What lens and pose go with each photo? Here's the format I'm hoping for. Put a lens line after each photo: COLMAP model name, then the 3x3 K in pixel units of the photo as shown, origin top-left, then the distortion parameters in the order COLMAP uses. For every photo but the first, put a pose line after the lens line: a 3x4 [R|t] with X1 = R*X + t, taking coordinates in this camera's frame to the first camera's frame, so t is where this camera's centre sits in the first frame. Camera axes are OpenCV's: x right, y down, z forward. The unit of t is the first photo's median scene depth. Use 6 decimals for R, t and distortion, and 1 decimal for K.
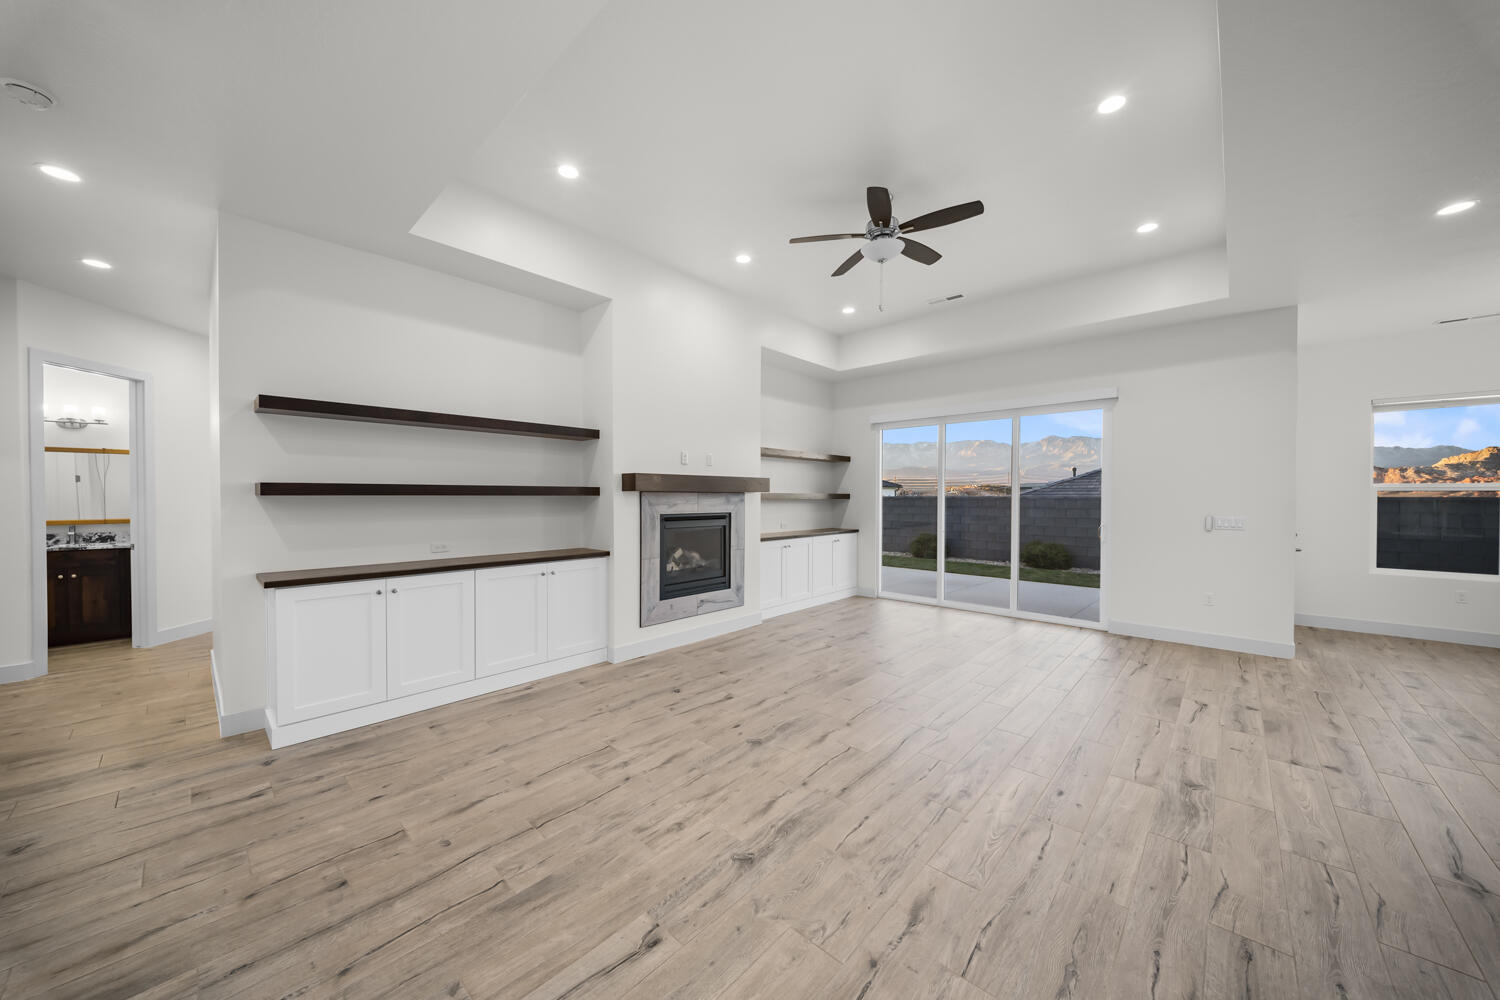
lens RADIAL K [[525.5, 0, 743.8], [0, 525.5, 498.6], [0, 0, 1]] dist [0.003236, -0.004601]
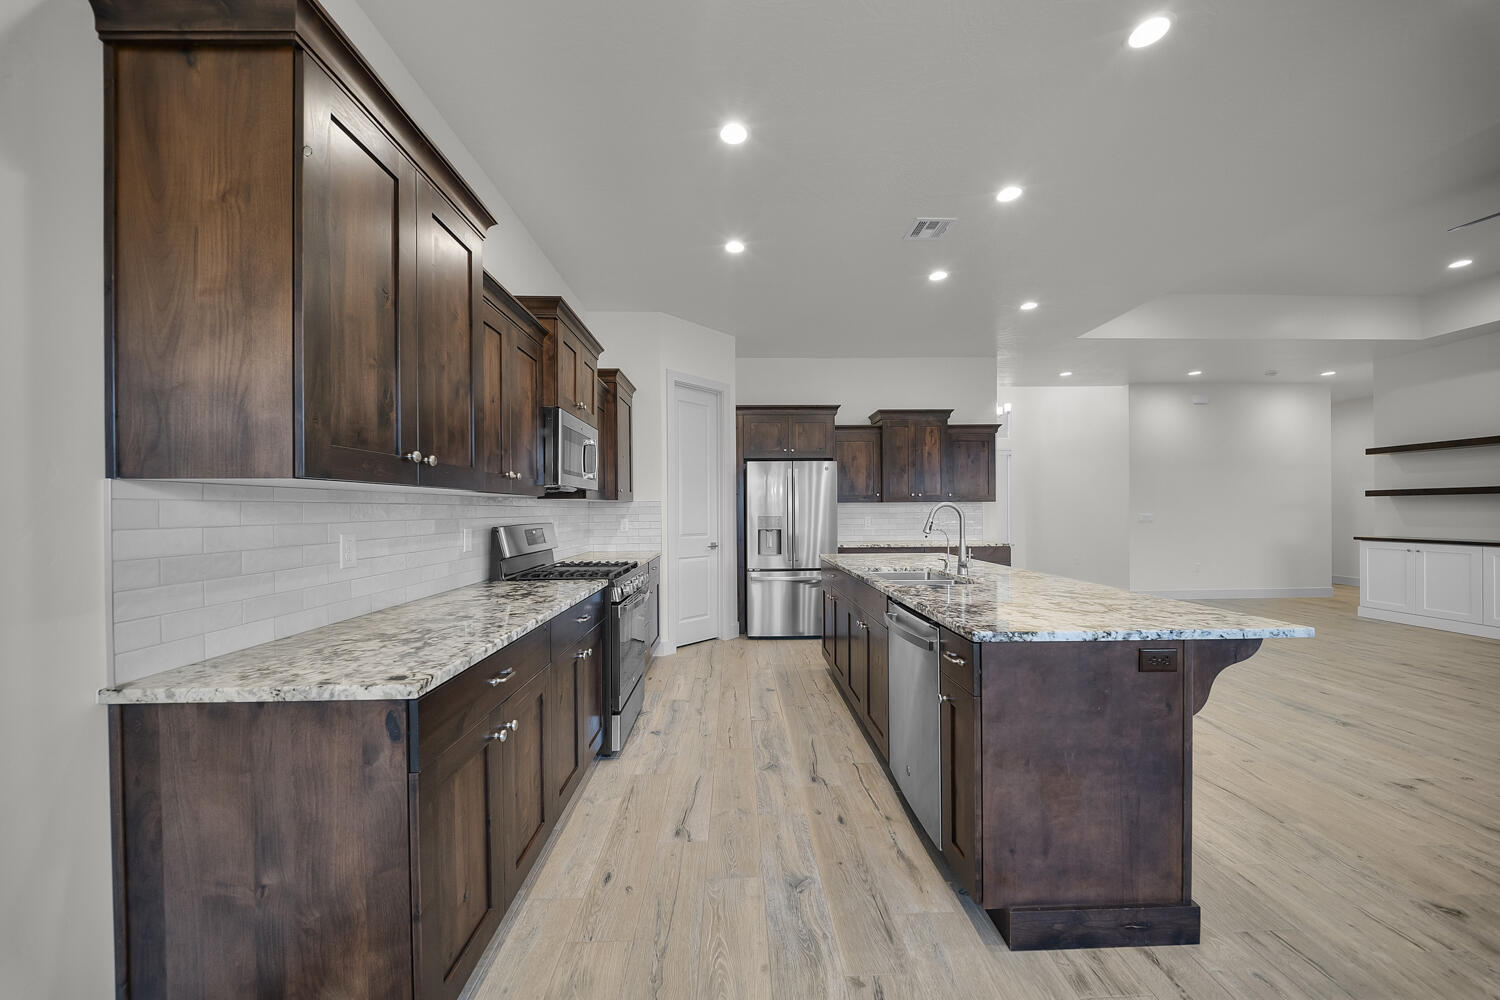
lens RADIAL K [[525.5, 0, 745.3], [0, 525.5, 512.1], [0, 0, 1]] dist [0.003236, -0.004601]
pose [[-0.715524, 0.006948, -0.698553, 1.563588], [0.002237, 0.999968, 0.007654, 0.024196], [0.698584, 0.003915, -0.715517, 0.518451]]
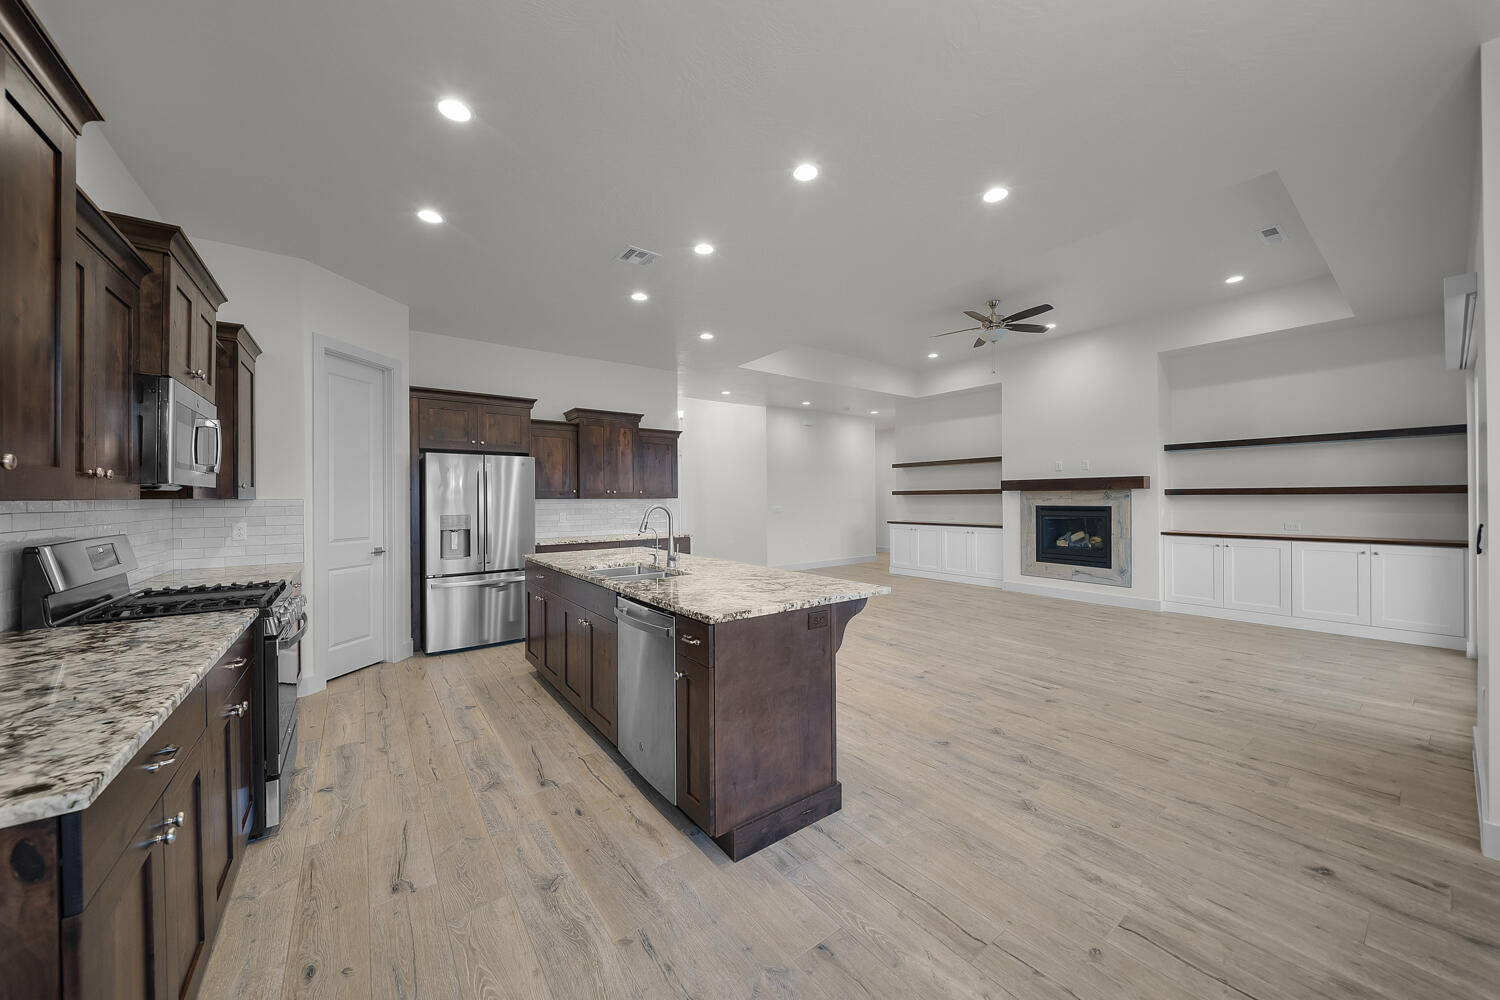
lens RADIAL K [[525.5, 0, 744.4], [0, 525.5, 499.7], [0, 0, 1]] dist [0.003236, -0.004601]
pose [[-0.187470, 0.003399, -0.982264, 1.633596], [0.000640, 0.999994, 0.003338, 0.008497], [0.982270, -0.000003, -0.187472, 0.484634]]
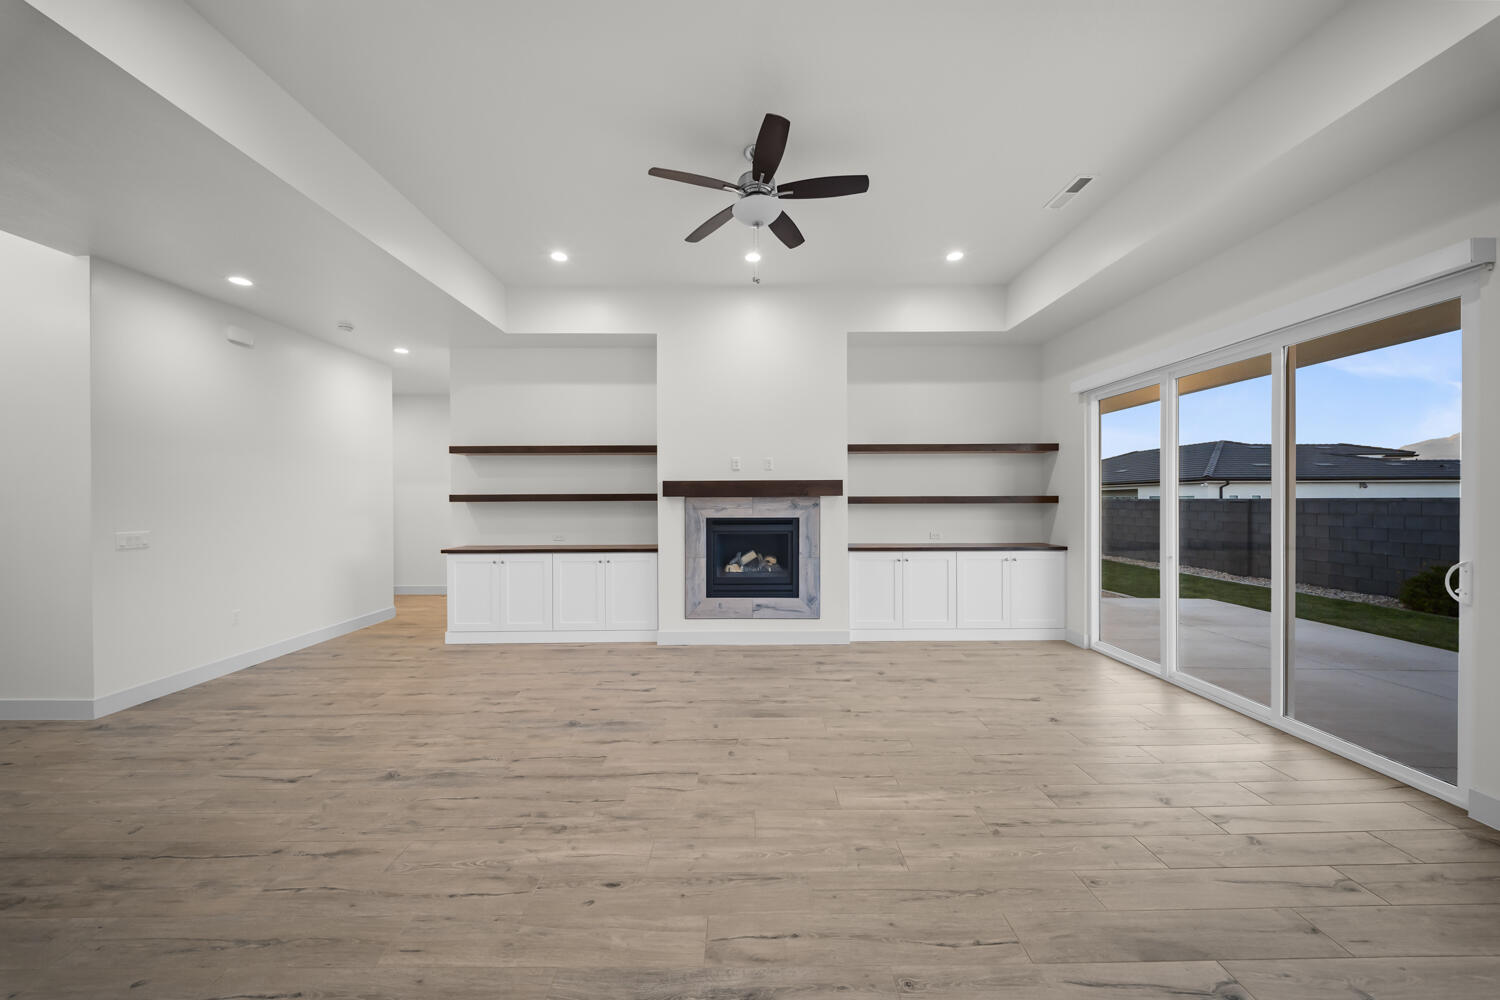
lens RADIAL K [[525.5, 0, 745.9], [0, 525.5, 505.1], [0, 0, 1]] dist [0.003236, -0.004601]
pose [[0.683623, 0.003714, -0.729826, 0.737702], [0.001188, 0.999980, 0.006201, -0.002637], [0.729834, -0.005106, 0.683605, 0.349273]]
